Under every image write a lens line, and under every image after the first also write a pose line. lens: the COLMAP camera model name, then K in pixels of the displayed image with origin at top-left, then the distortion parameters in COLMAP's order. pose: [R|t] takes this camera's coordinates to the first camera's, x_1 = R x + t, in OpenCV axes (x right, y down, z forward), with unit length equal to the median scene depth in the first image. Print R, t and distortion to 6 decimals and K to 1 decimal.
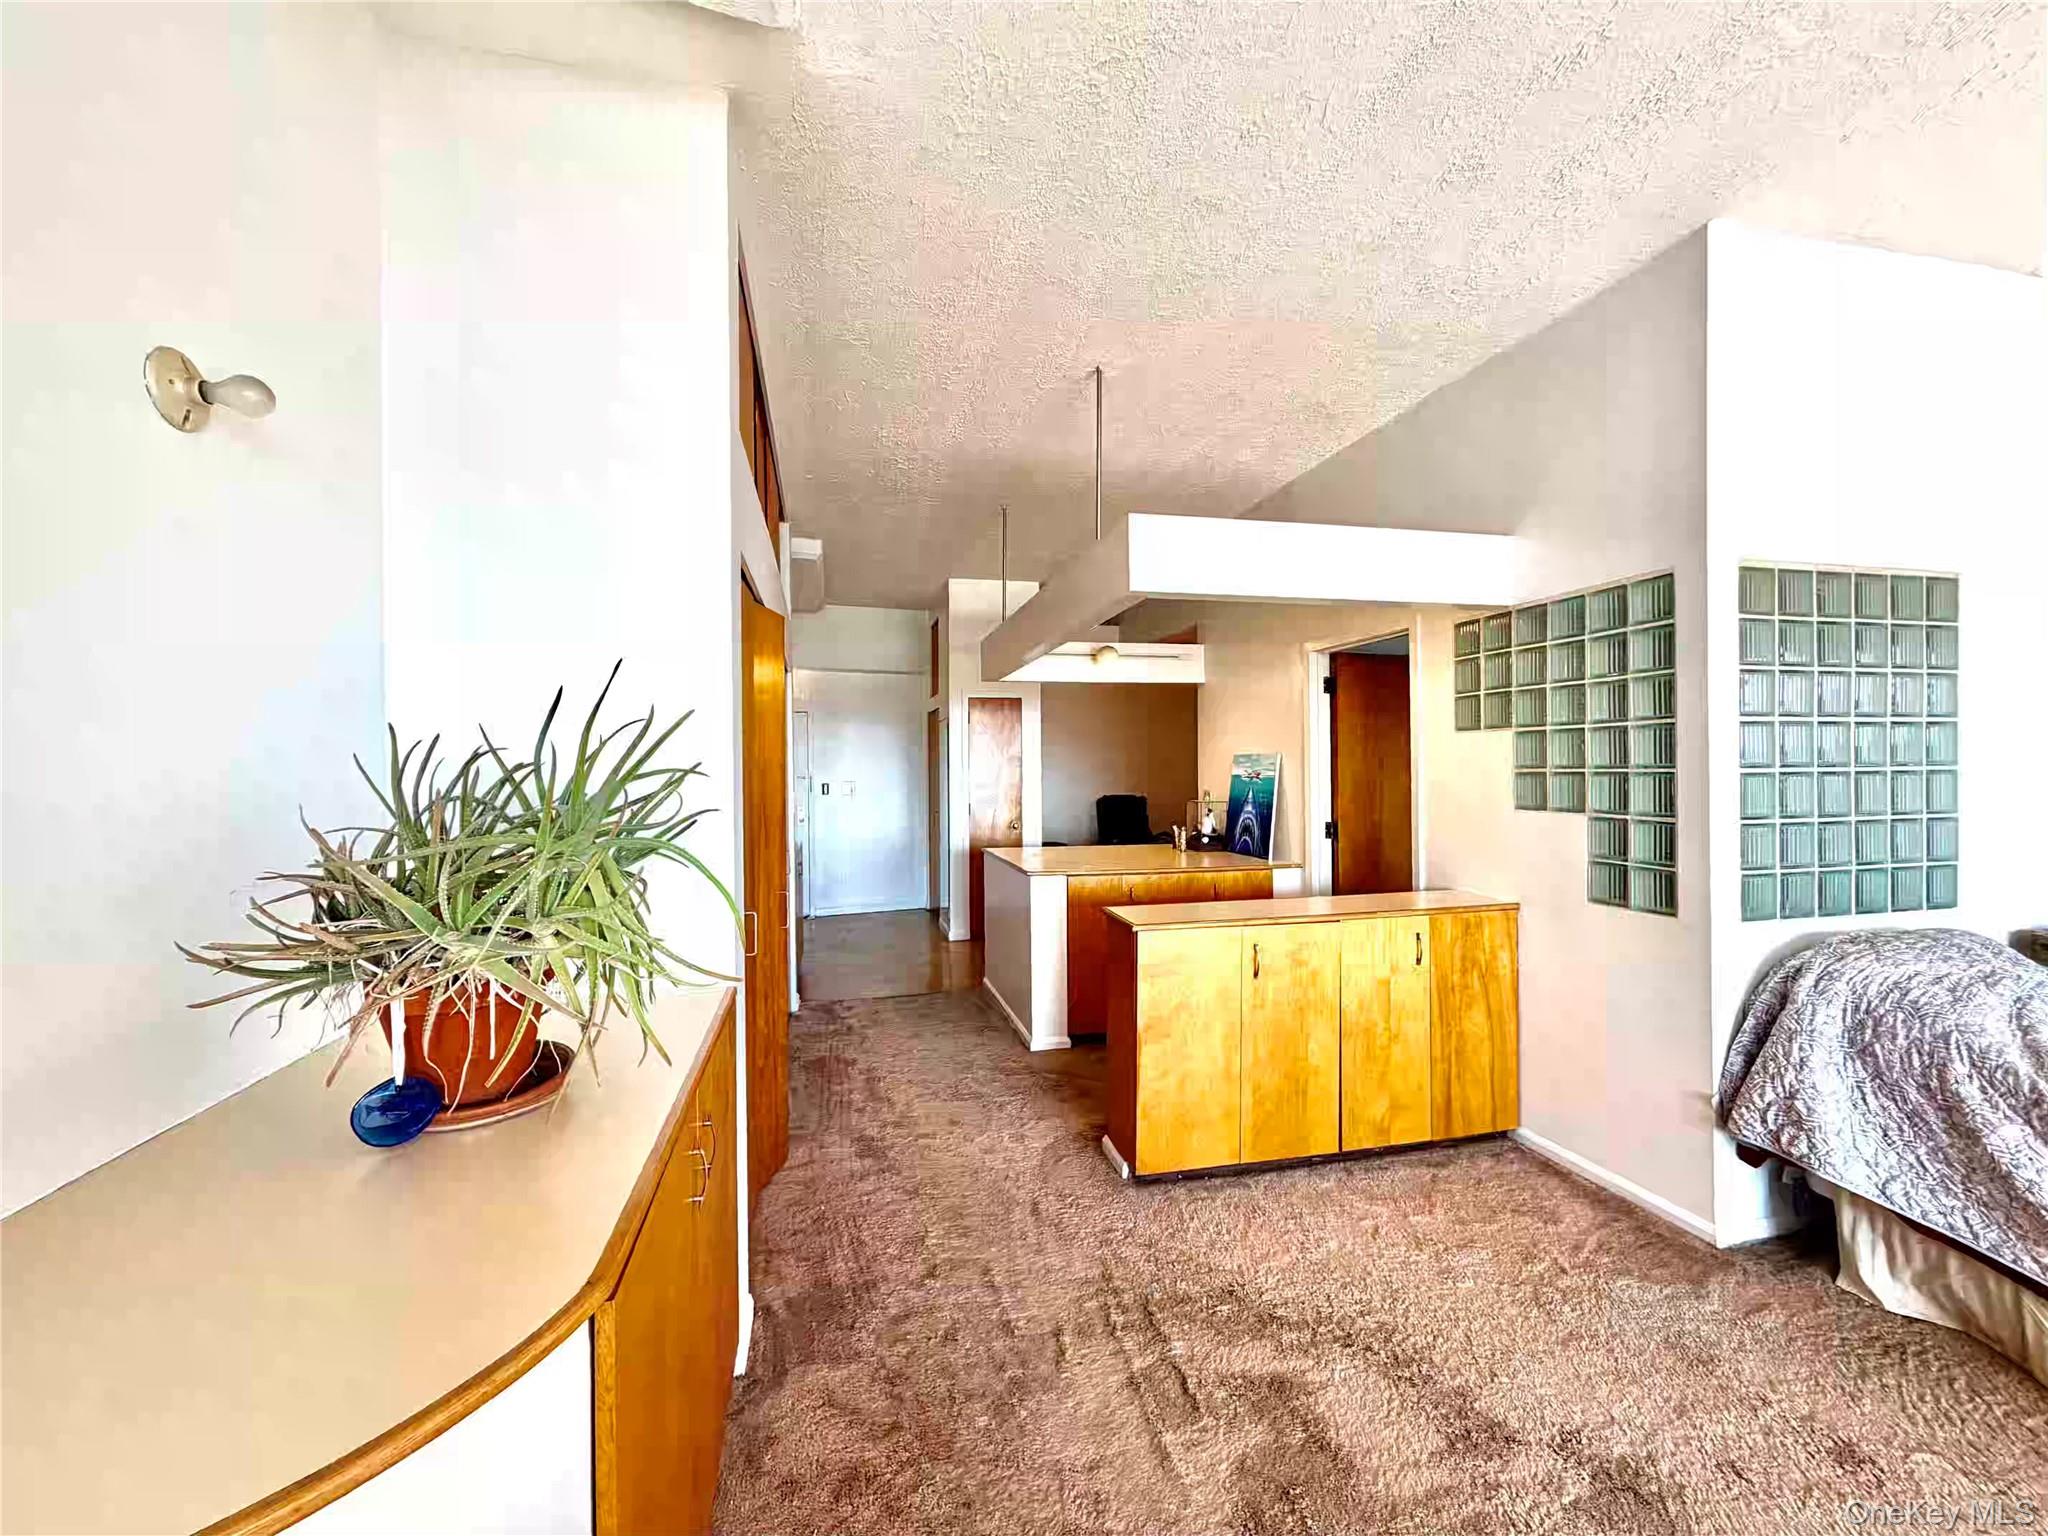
lens RADIAL K [[823.0, 0, 1026.7], [0, 823.0, 769.6], [0, 0, 1]] dist [0.013538, 0.000010]
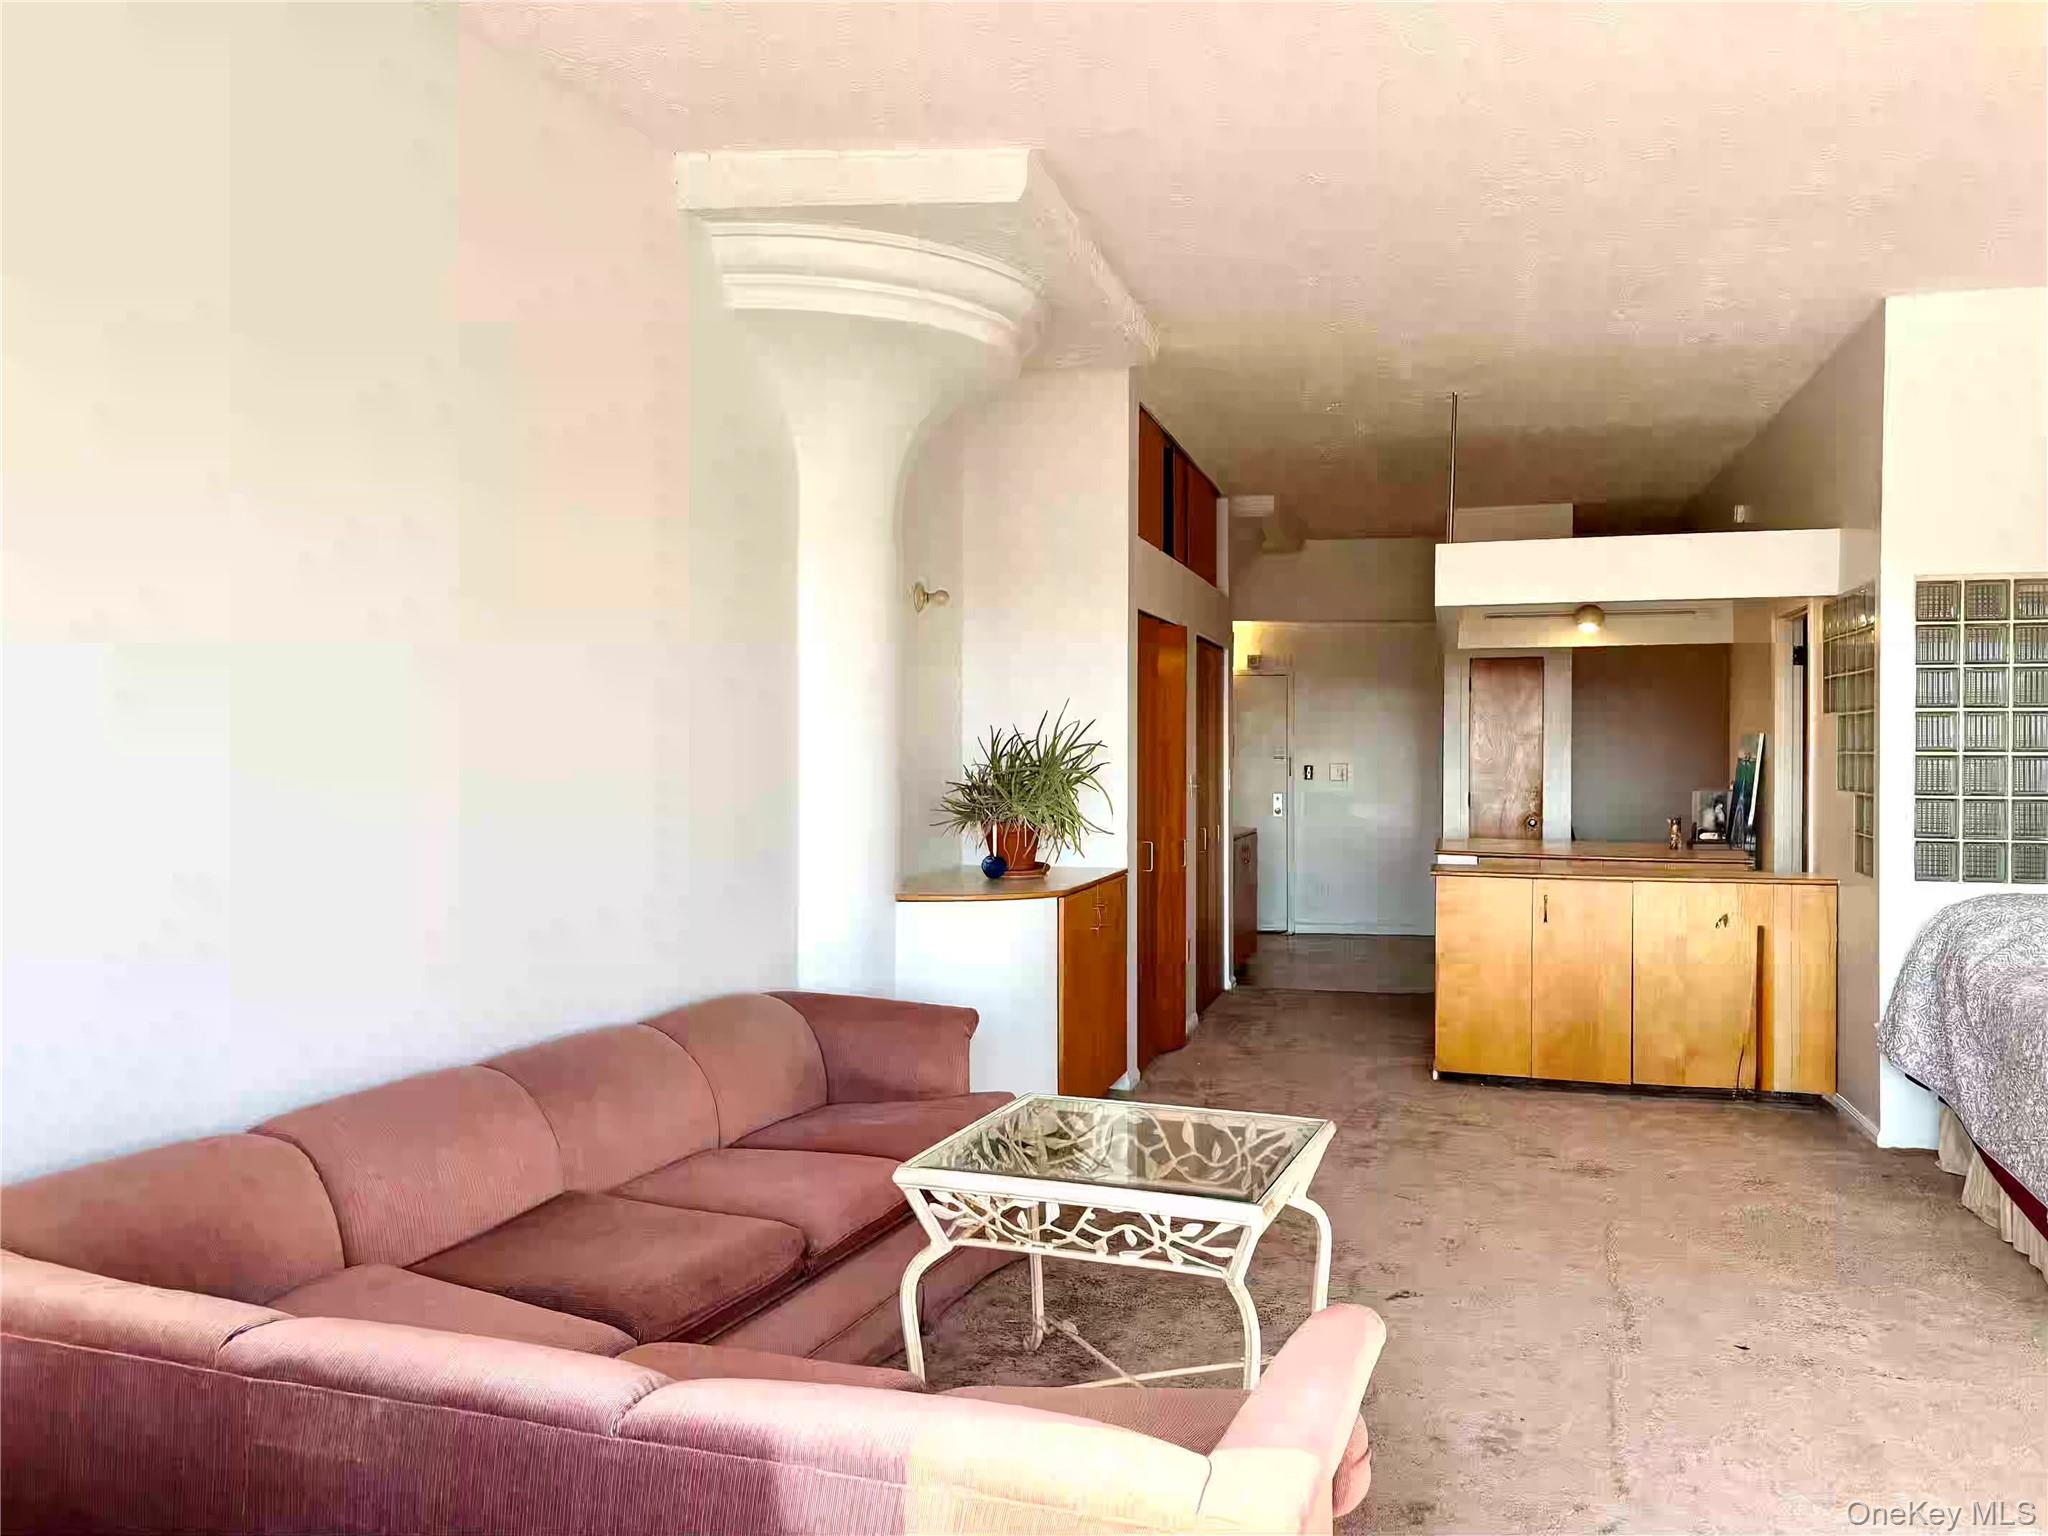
lens RADIAL K [[1660.0, 0, 1024.0], [0, 1660.0, 768.0], [0, 0, 1]] dist [0.008447, 0.003750]
pose [[0.881154, 0.015811, -0.472565, 0.476040], [-0.010627, 0.999851, 0.013639, 0.001334], [0.472710, -0.006996, 0.881190, -0.940761]]
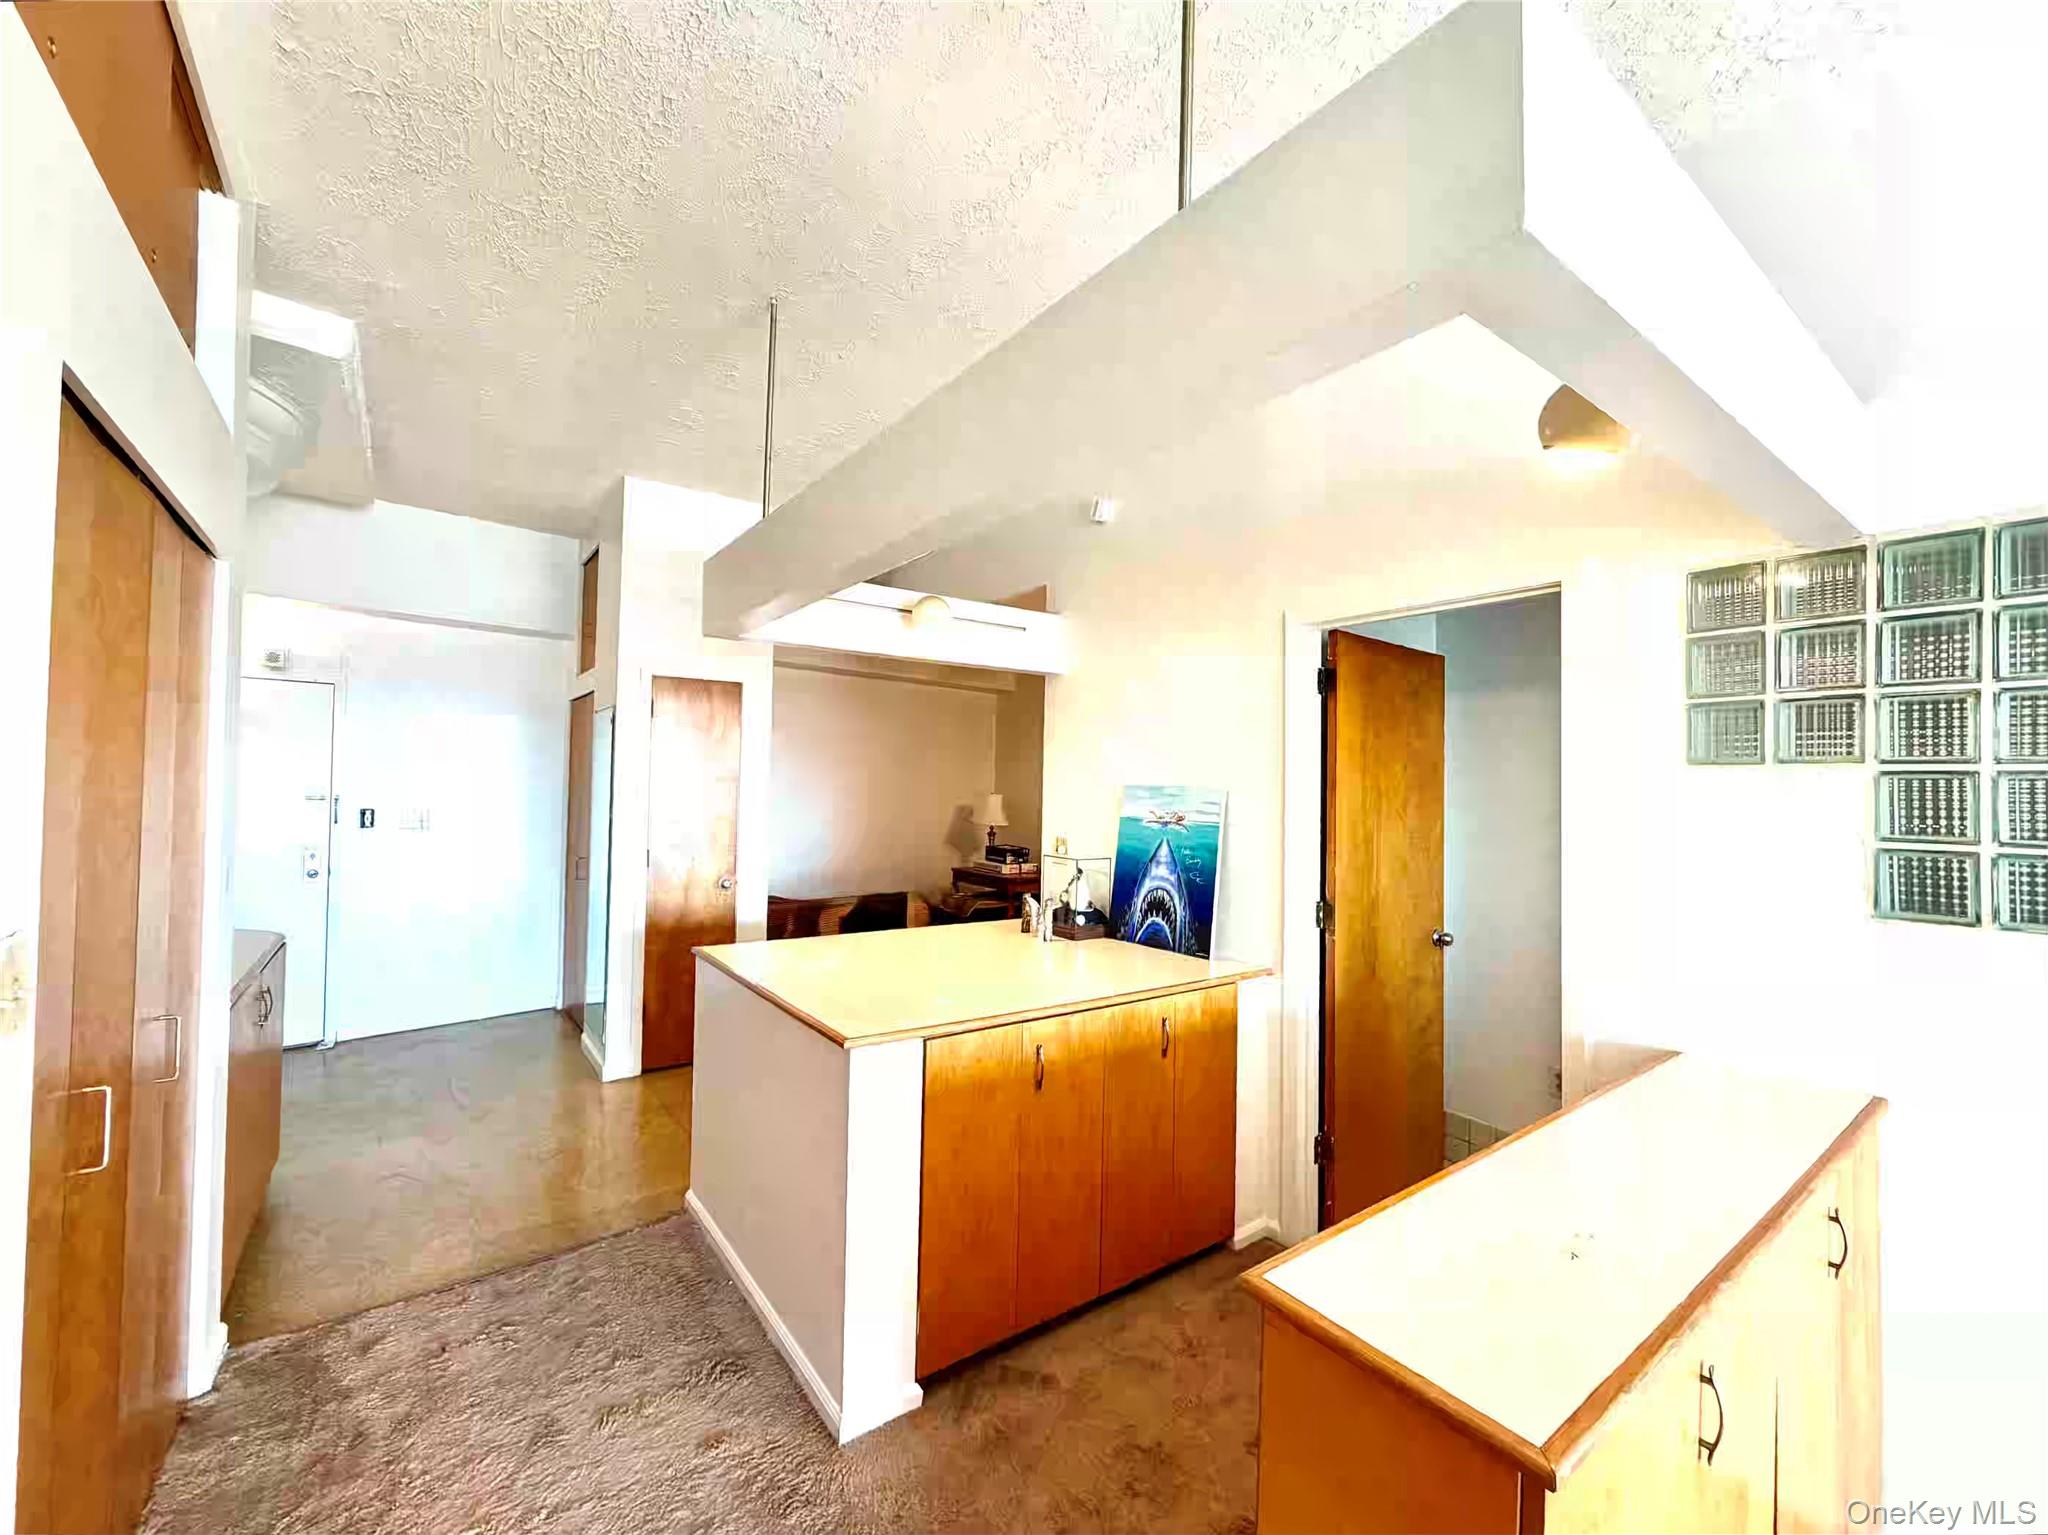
lens RADIAL K [[831.0, 0, 1016.0], [0, 831.0, 770.0], [0, 0, 1]] dist [0.001878, 0.000299]
pose [[0.923316, 0.032001, 0.382705, -0.085142], [-0.024664, 0.999406, -0.024064, -0.013961], [-0.383247, 0.012780, 0.923557, 0.506471]]
